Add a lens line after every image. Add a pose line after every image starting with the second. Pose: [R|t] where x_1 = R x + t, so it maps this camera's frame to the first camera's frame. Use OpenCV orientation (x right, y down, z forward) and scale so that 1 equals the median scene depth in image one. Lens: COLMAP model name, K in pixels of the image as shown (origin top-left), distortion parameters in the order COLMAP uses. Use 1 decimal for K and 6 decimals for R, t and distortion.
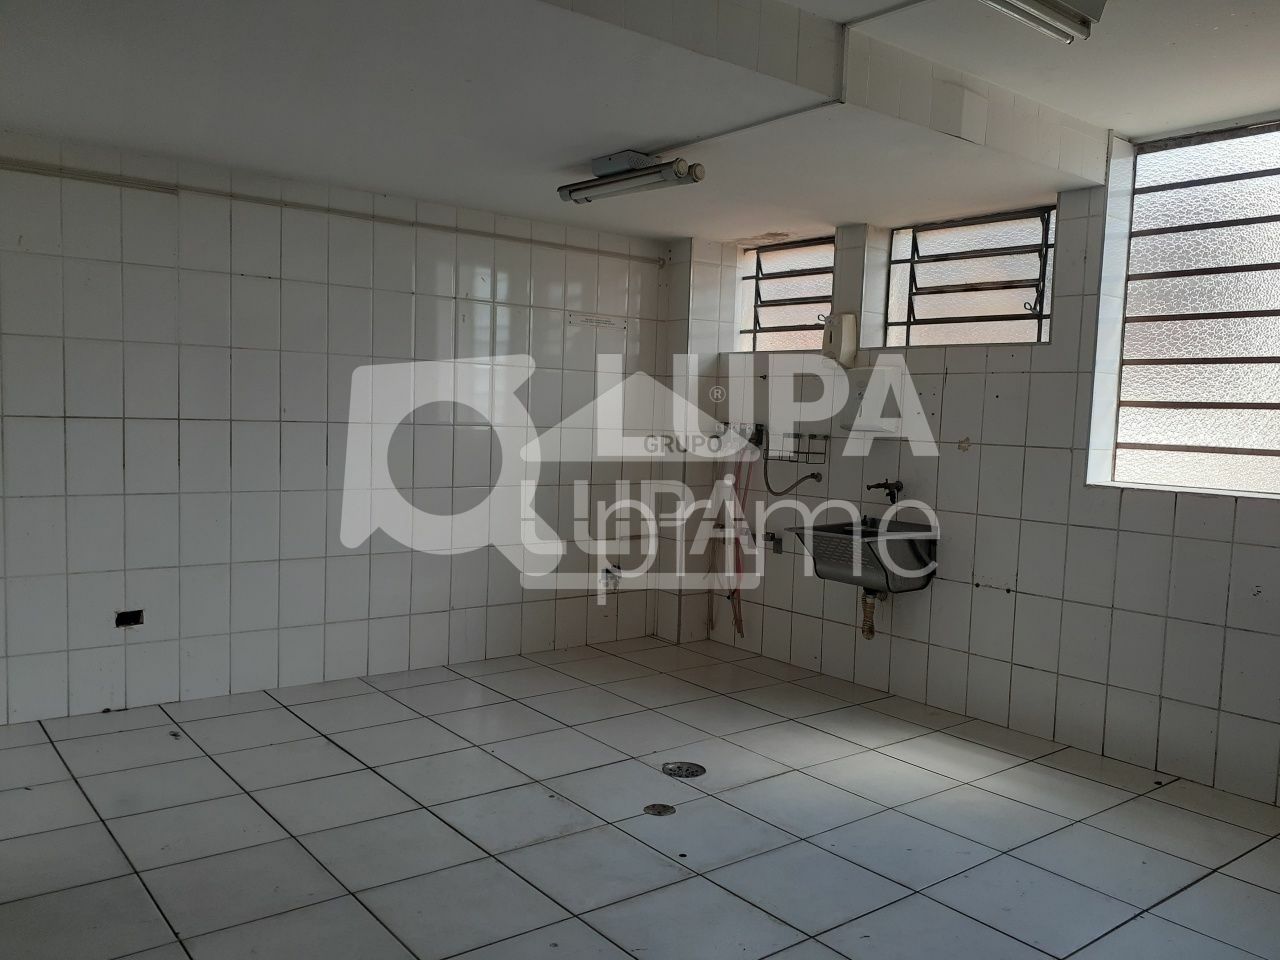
lens RADIAL K [[1030.6, 0, 639.9], [0, 1030.6, 485.4], [0, 0, 1]] dist [0.152924, -0.256615]
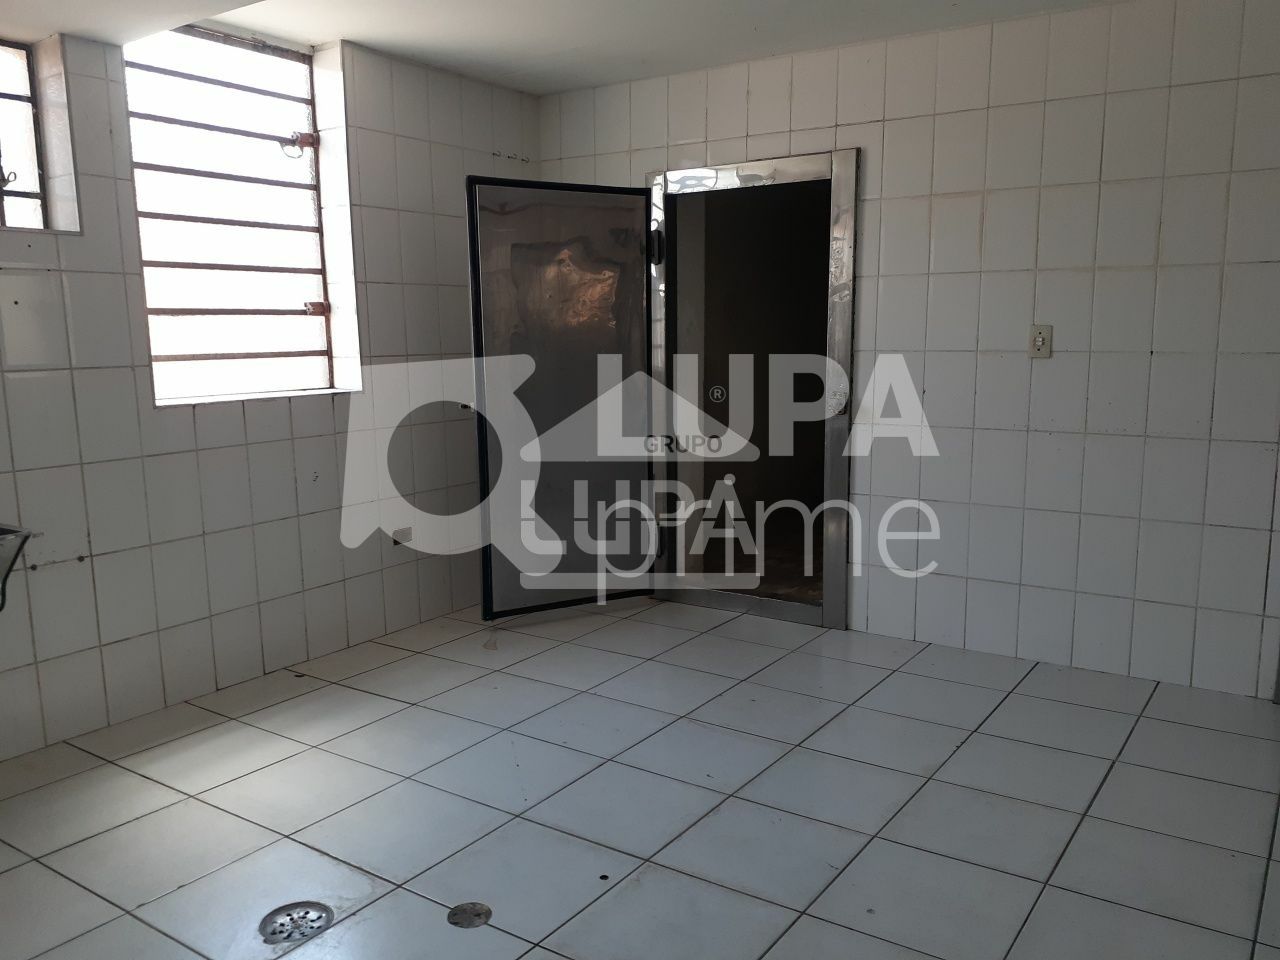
lens RADIAL K [[1027.1, 0, 637.7], [0, 1027.1, 479.7], [0, 0, 1]] dist [-0.009226, 0.007508]
pose [[-0.299952, -0.172213, 0.938281, -0.408124], [0.071923, 0.976688, 0.202255, -0.068920], [-0.951239, 0.128151, -0.280574, 0.715989]]
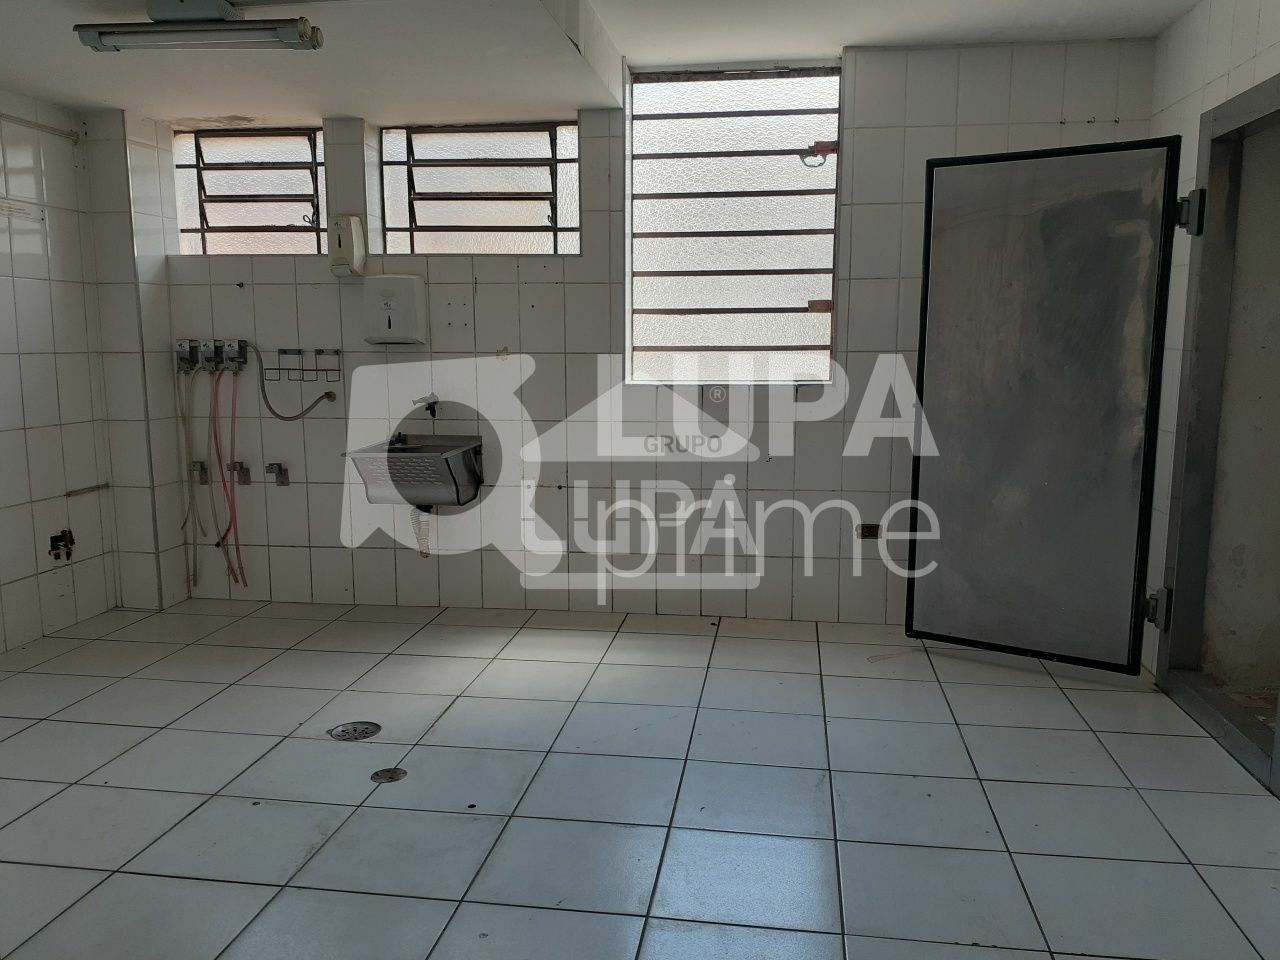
lens RADIAL K [[1021.6, 0, 639.1], [0, 1021.6, 486.0], [0, 0, 1]] dist [0.119010, -0.219643]
pose [[0.729318, -0.129706, 0.671768, -0.261994], [0.076093, 0.991151, 0.108762, -0.008159], [-0.679931, -0.028205, 0.732734, 0.149365]]
